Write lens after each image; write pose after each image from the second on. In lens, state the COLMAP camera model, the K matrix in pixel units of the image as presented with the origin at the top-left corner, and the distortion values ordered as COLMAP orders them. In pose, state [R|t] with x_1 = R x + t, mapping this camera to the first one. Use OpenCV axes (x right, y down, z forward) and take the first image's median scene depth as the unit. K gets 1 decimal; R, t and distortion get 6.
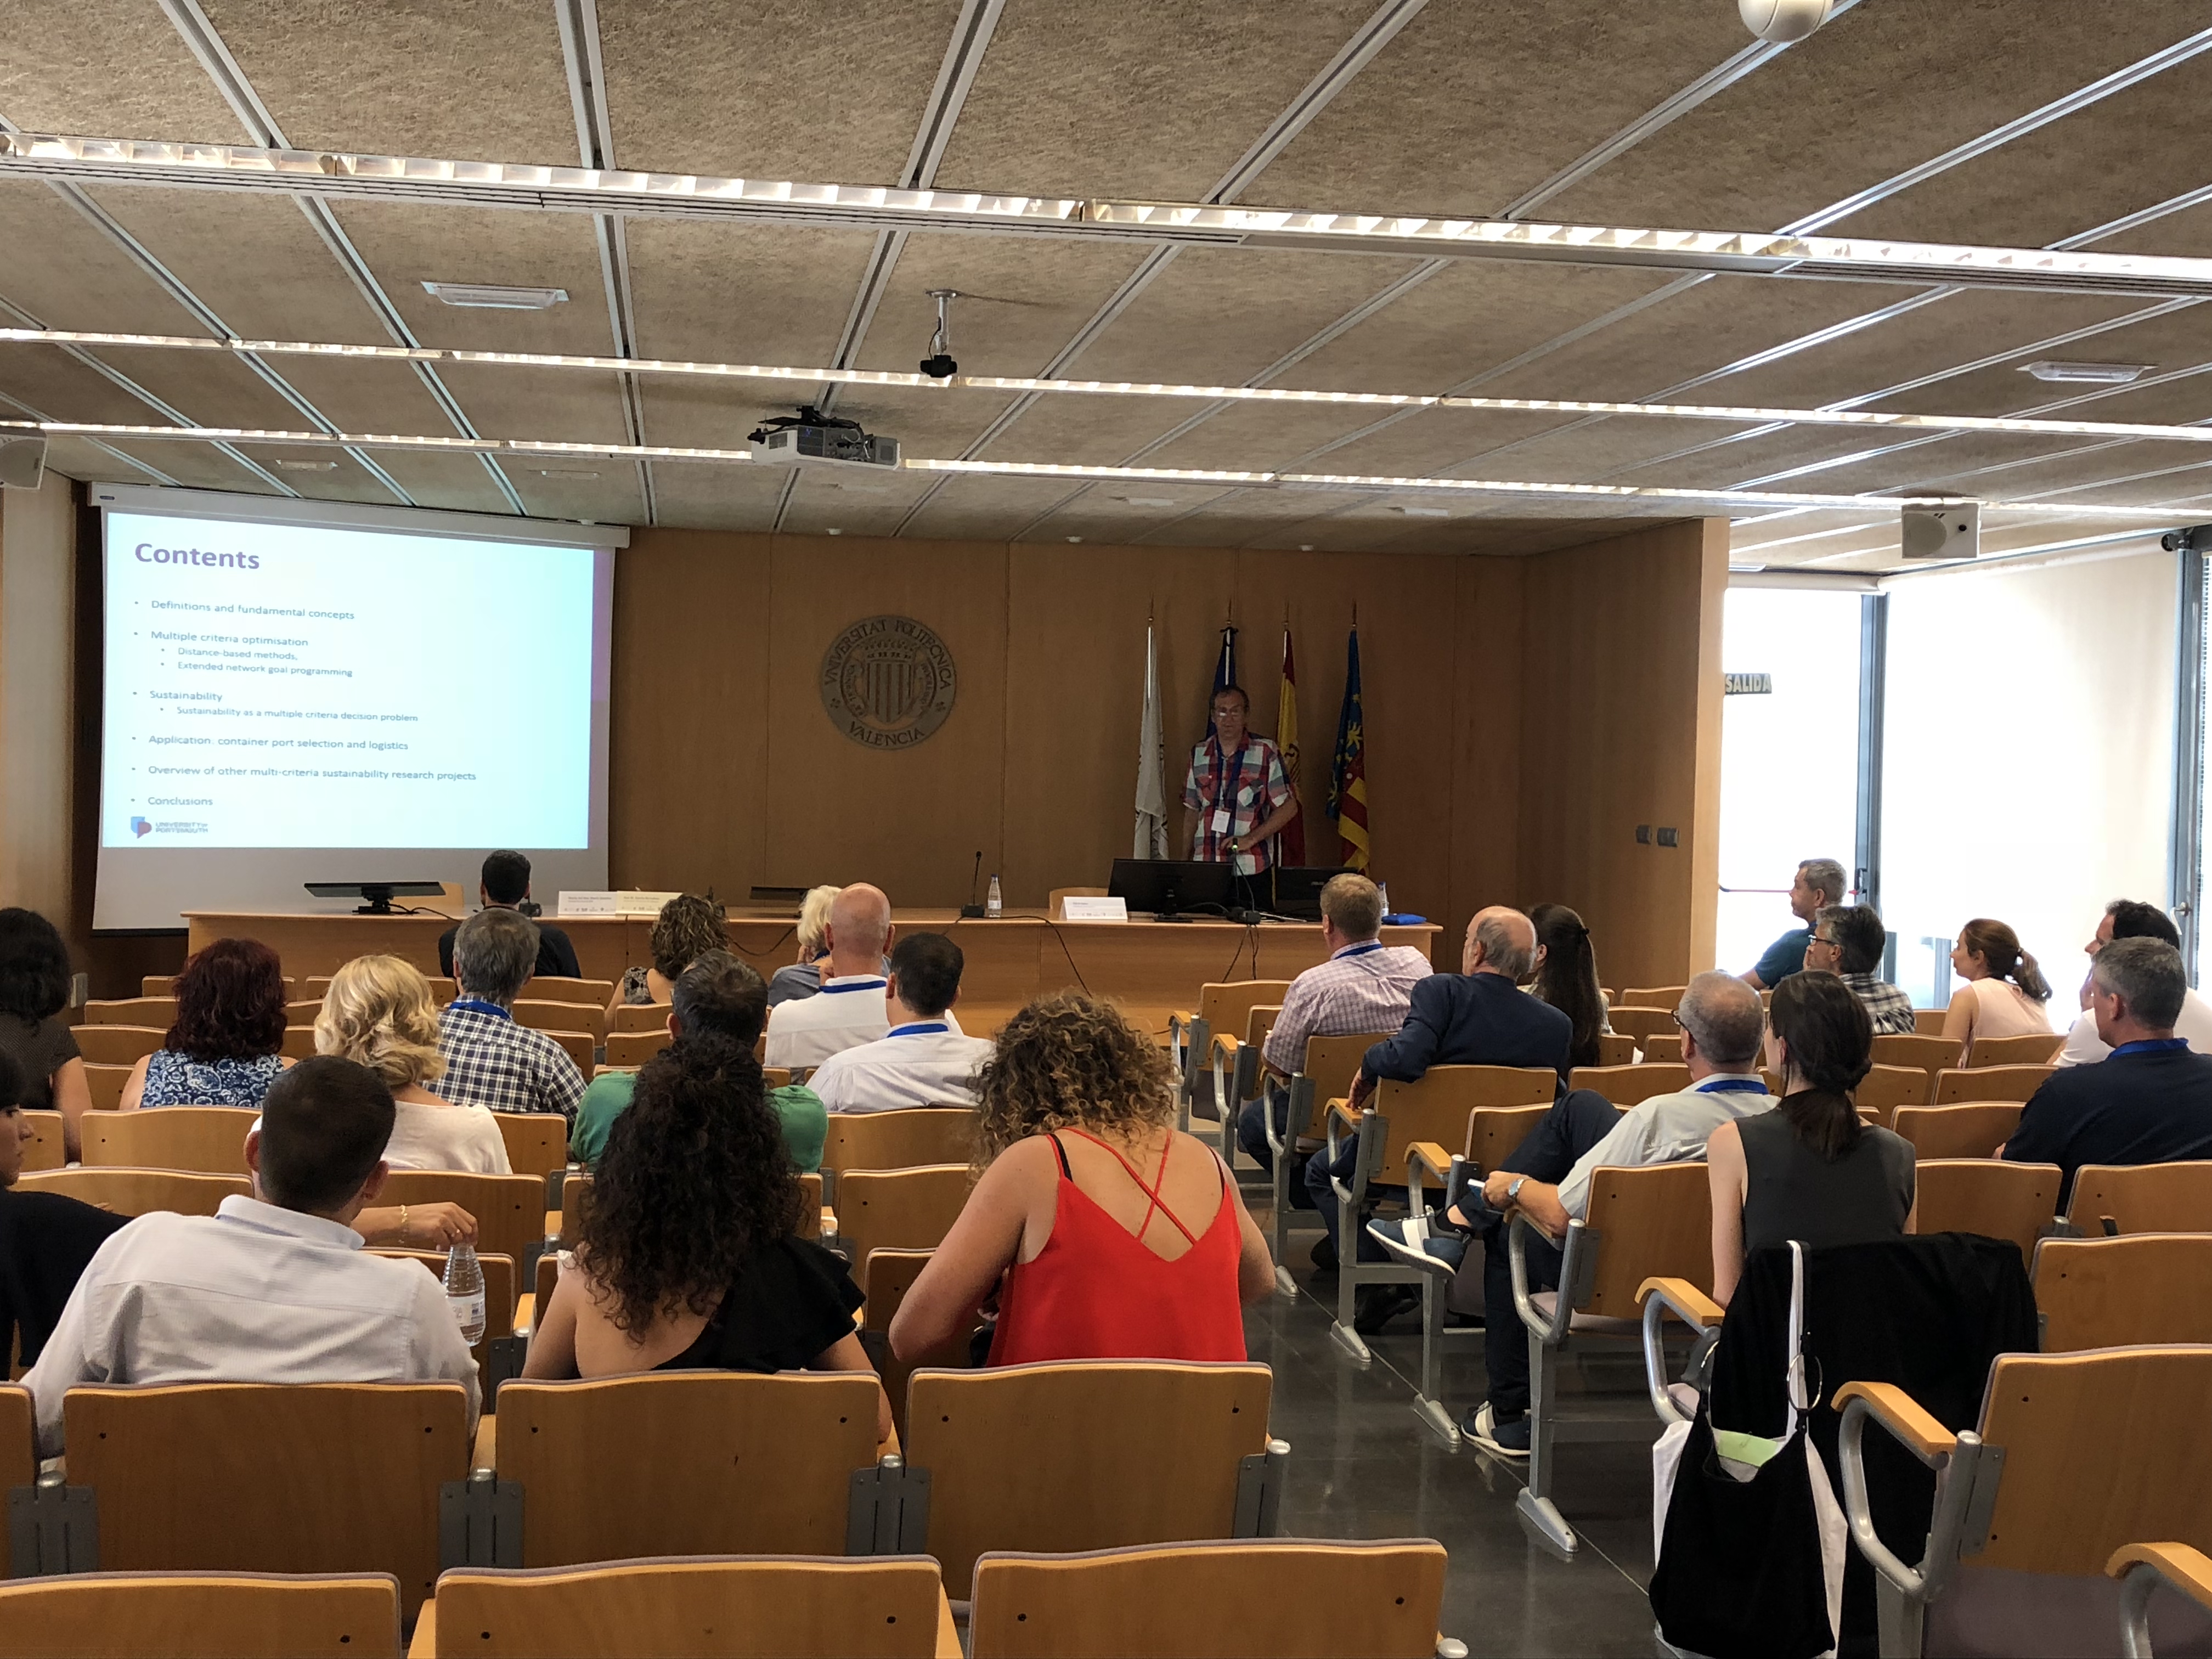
lens RADIAL K [[2423.5, 0, 1106.0], [0, 2423.5, 829.5], [0, 0, 1]] dist [0.222997, -0.959783]
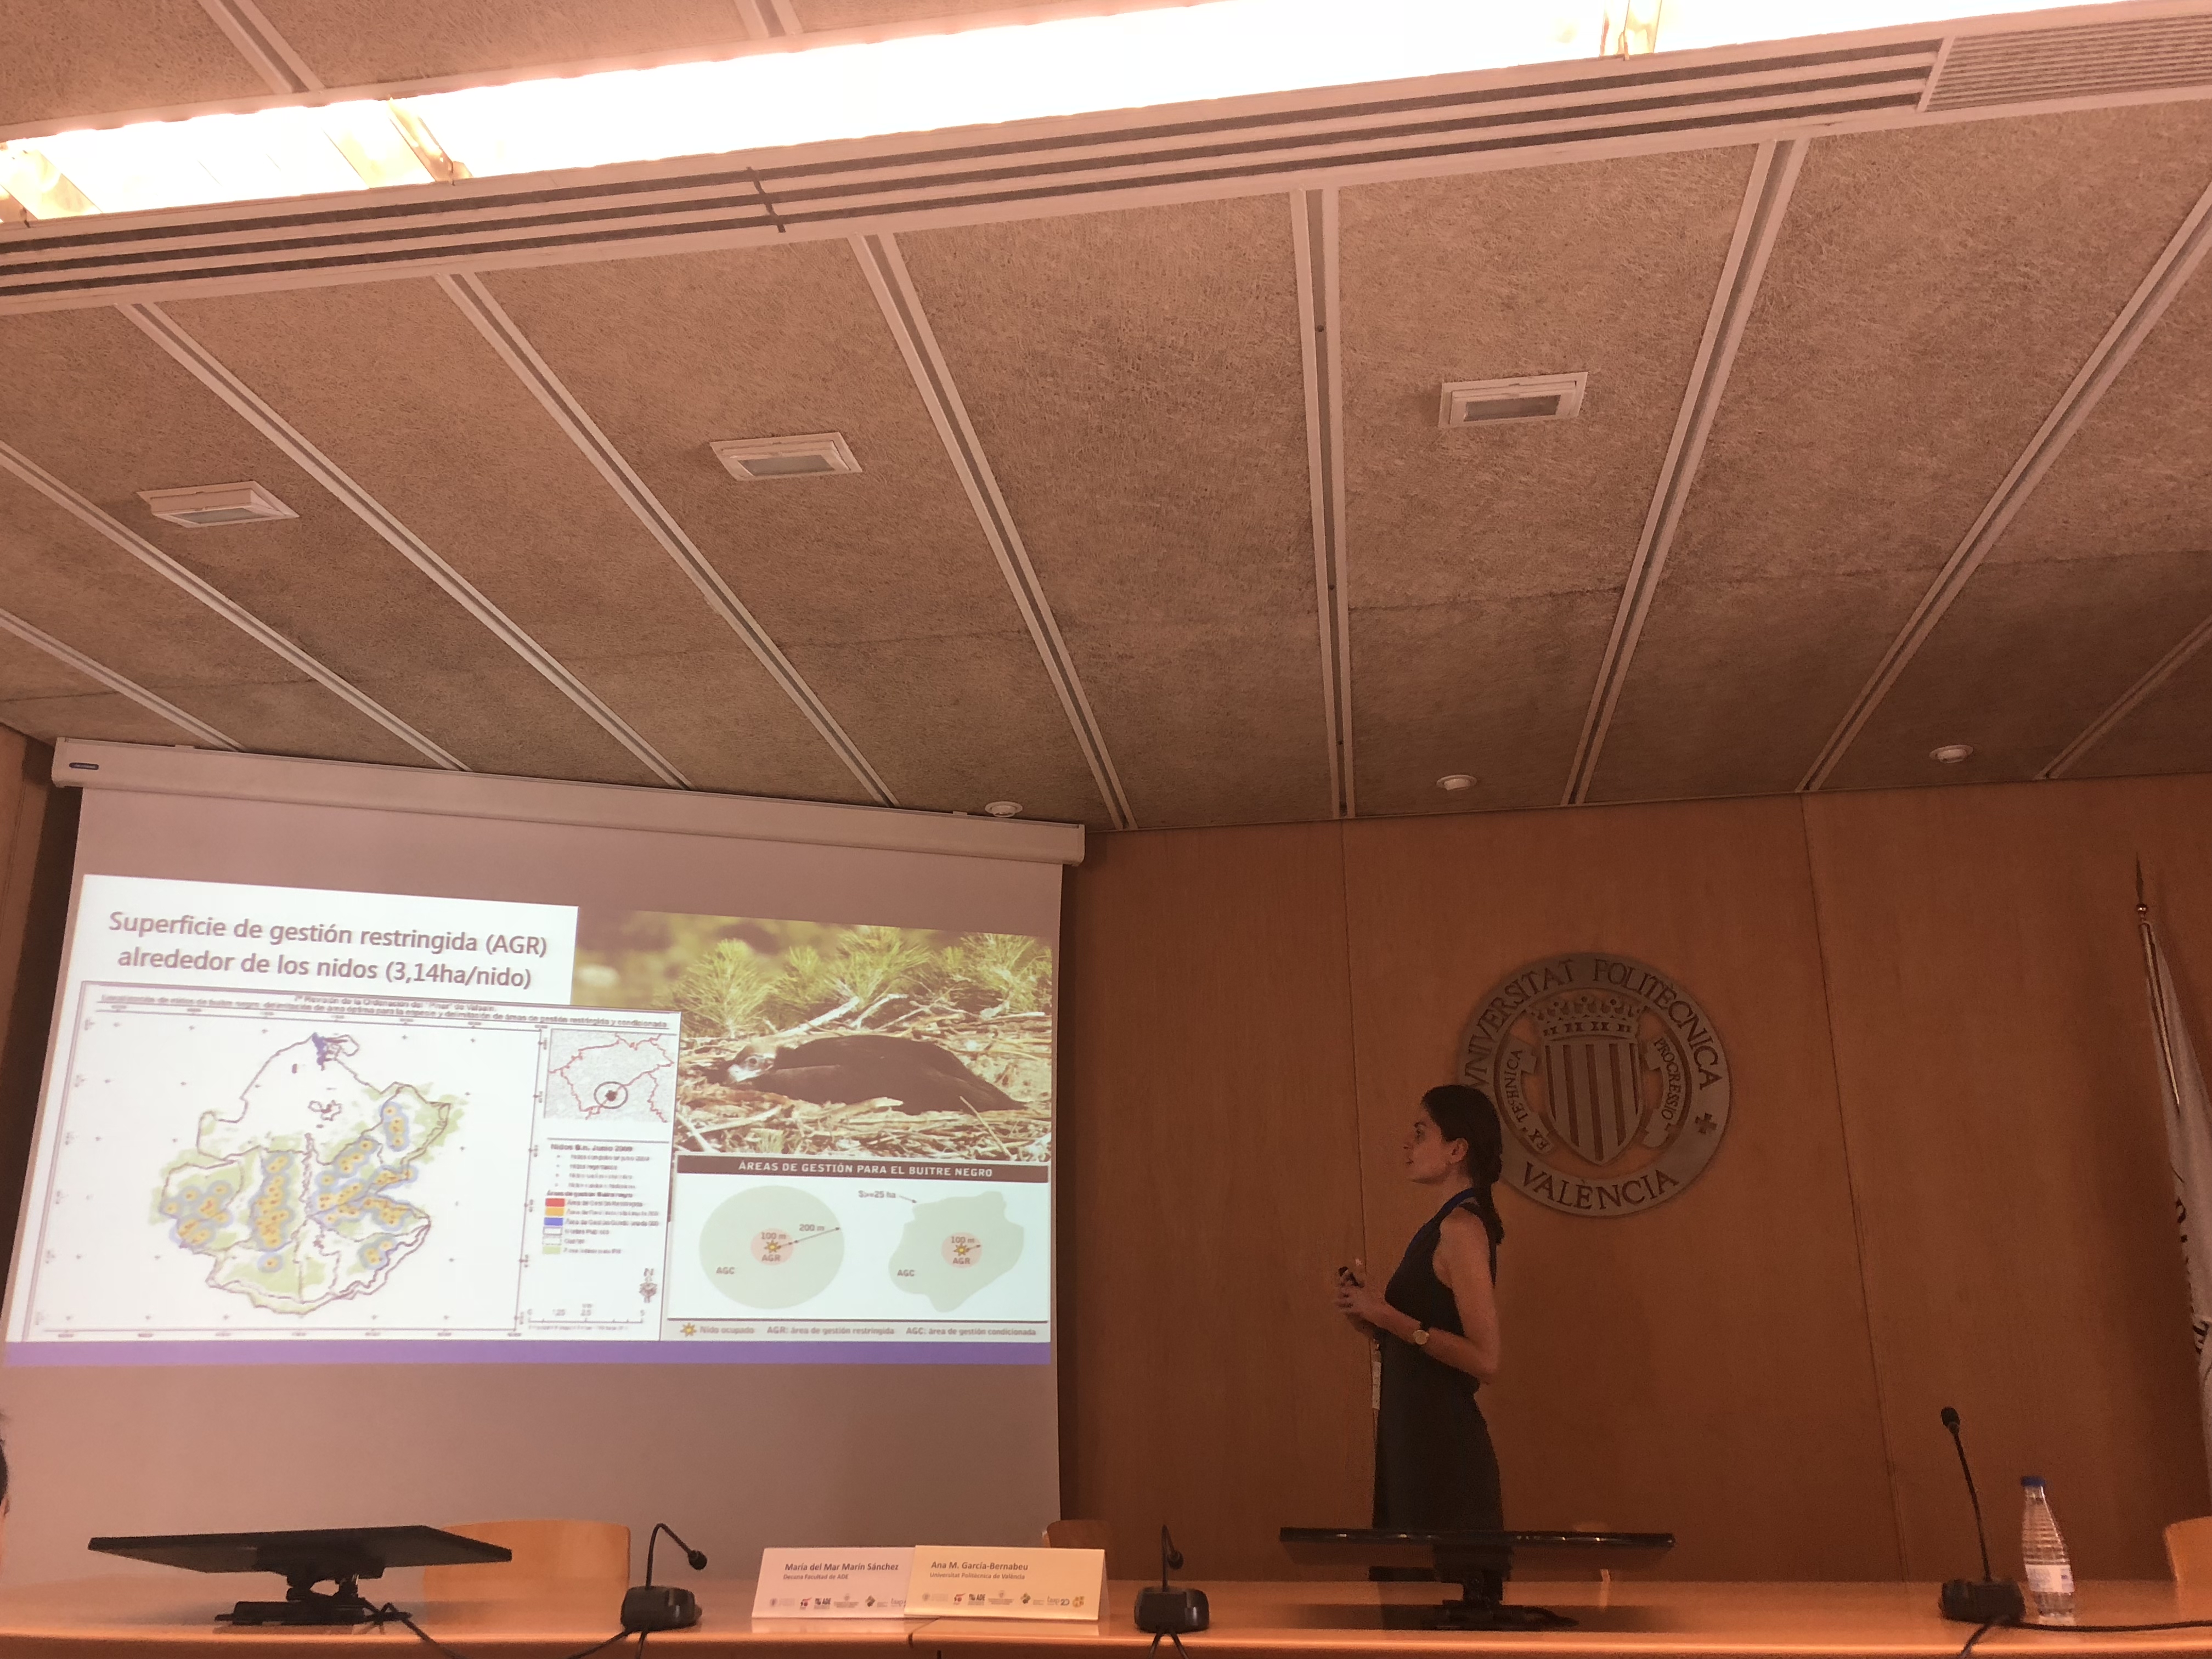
lens RADIAL K [[1851.9, 0, 1094.3], [0, 1851.9, 803.4], [0, 0, 1]] dist [0.038510, -0.051728]
pose [[0.950273, -0.123930, -0.285695, -0.072427], [0.021401, 0.941223, -0.337107, 0.013276], [0.310681, 0.314229, 0.897072, 0.623195]]
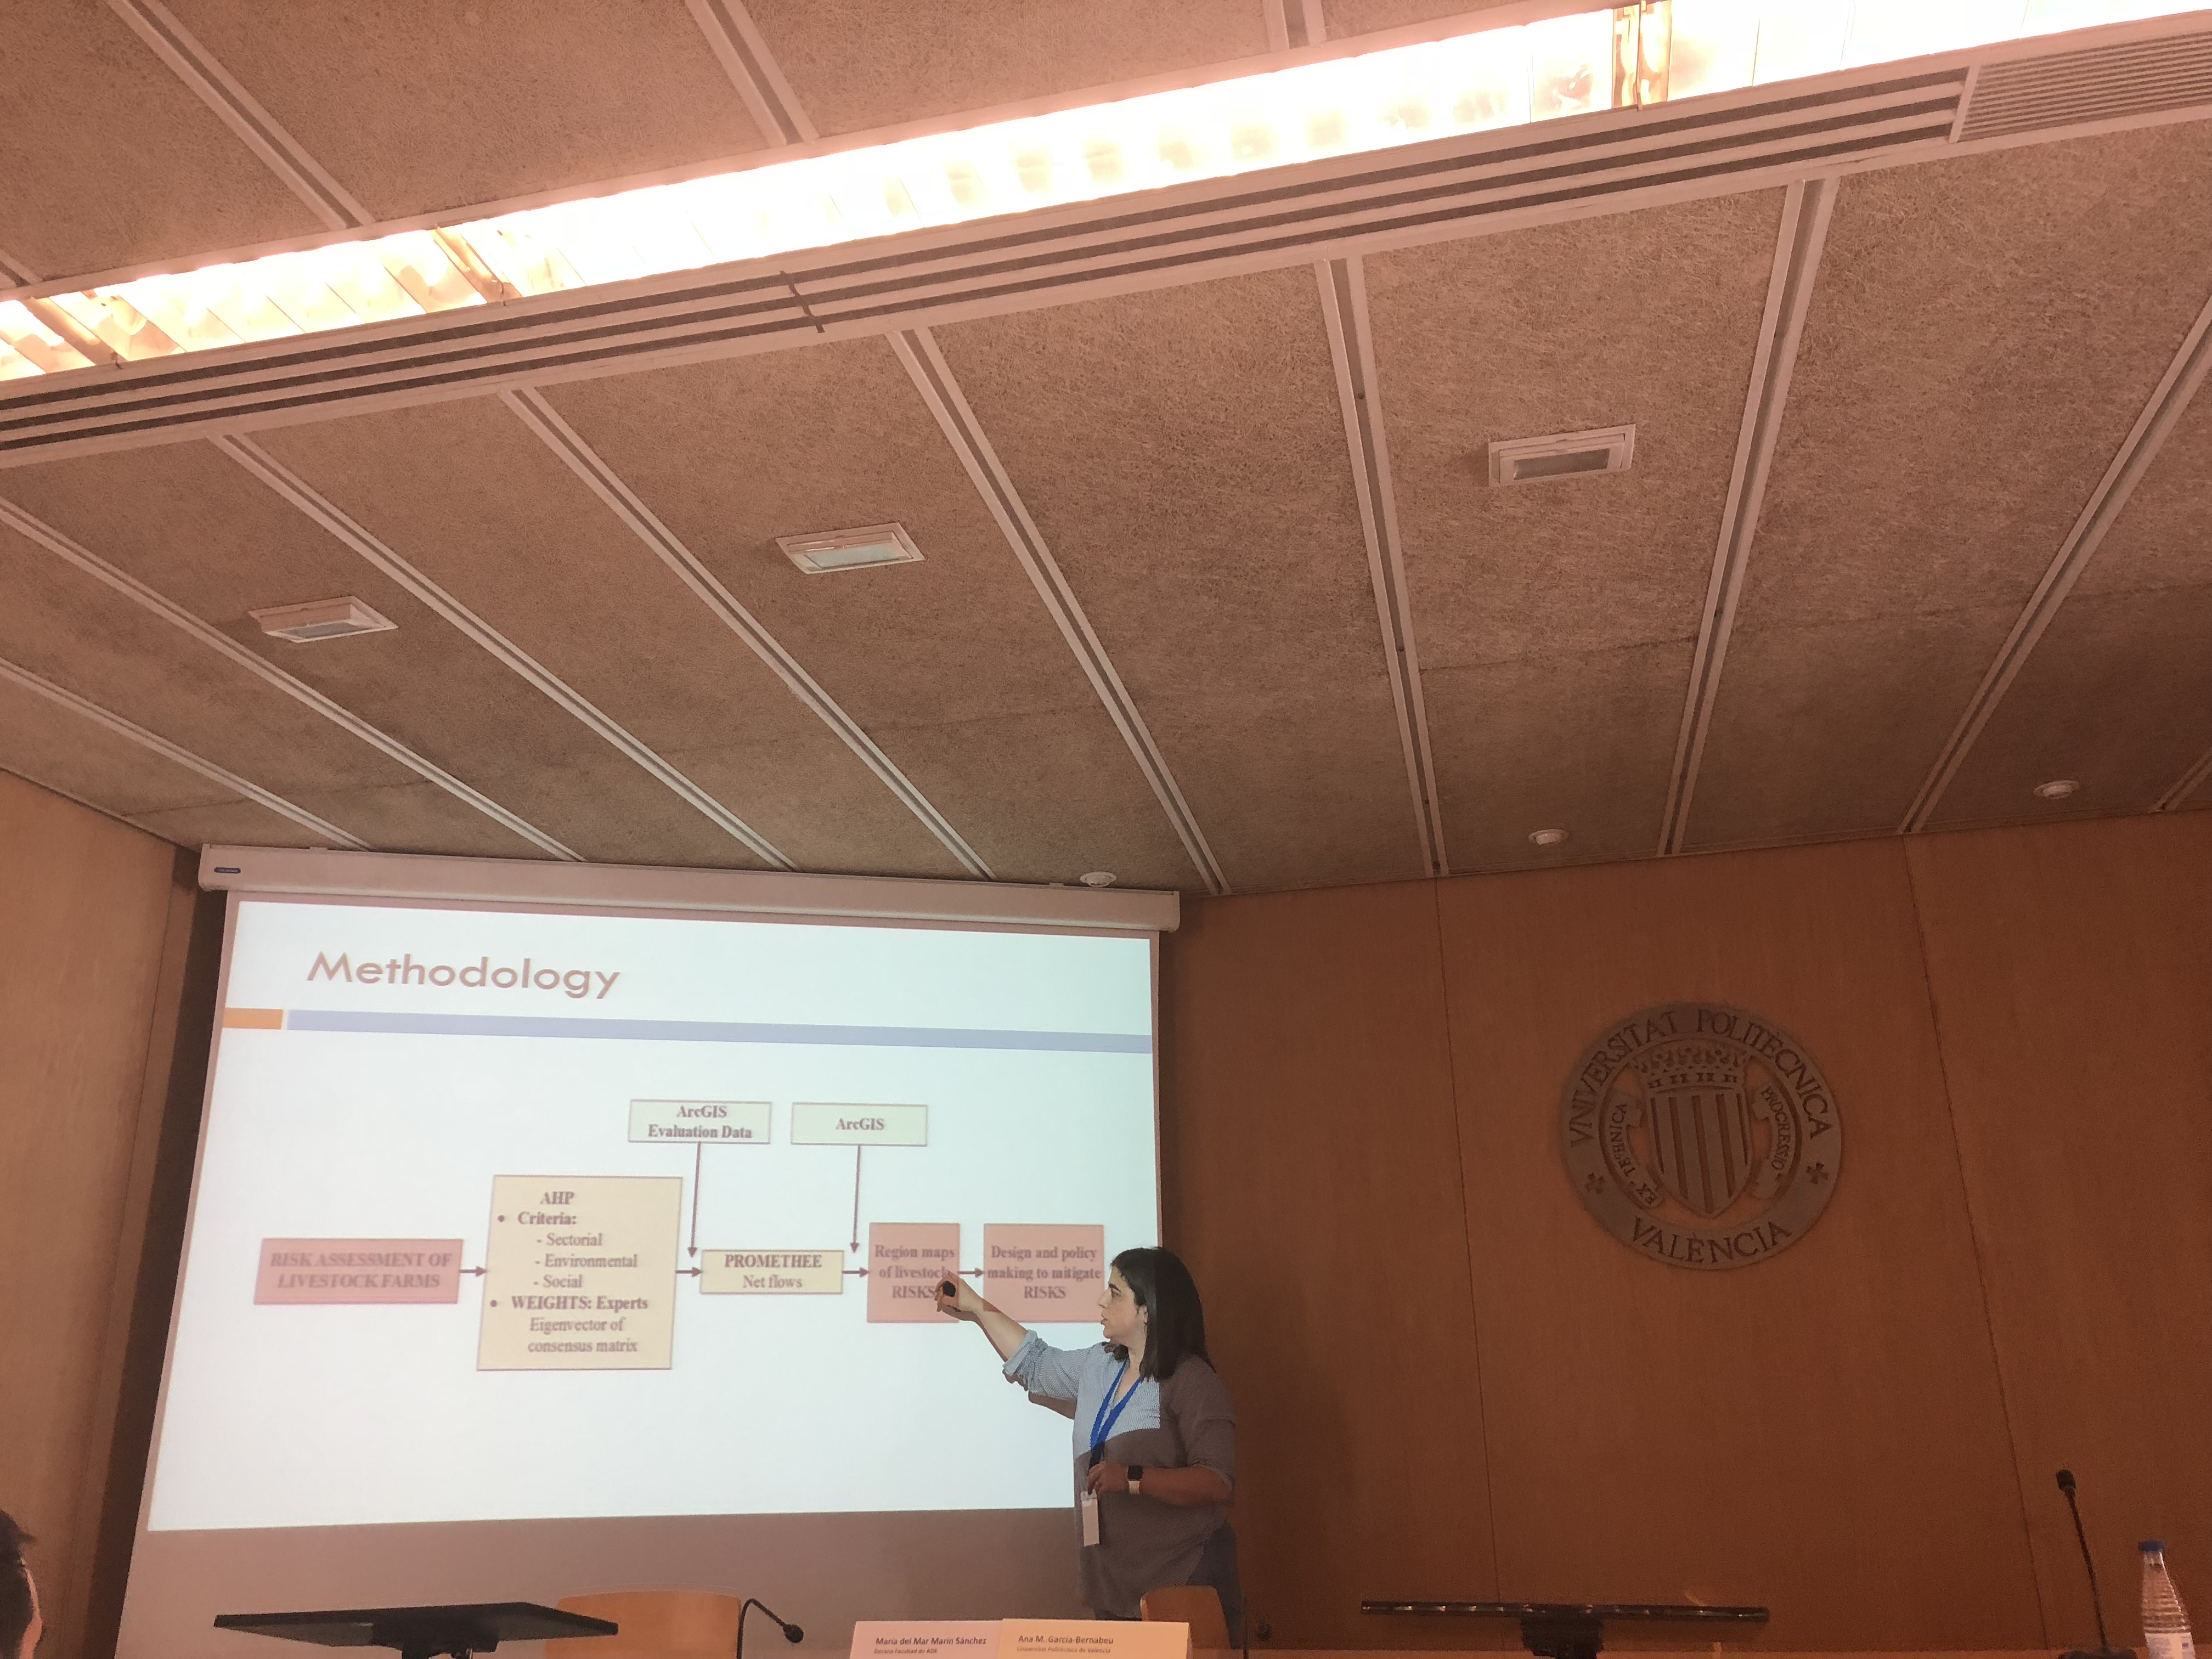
lens RADIAL K [[1796.8, 0, 1096.5], [0, 1796.8, 822.6], [0, 0, 1]] dist [0.034218, -0.051762]
pose [[0.921269, -0.166447, -0.351509, -0.064520], [0.029969, 0.931488, -0.362535, 0.011079], [0.387769, 0.323458, 0.863139, 0.630185]]
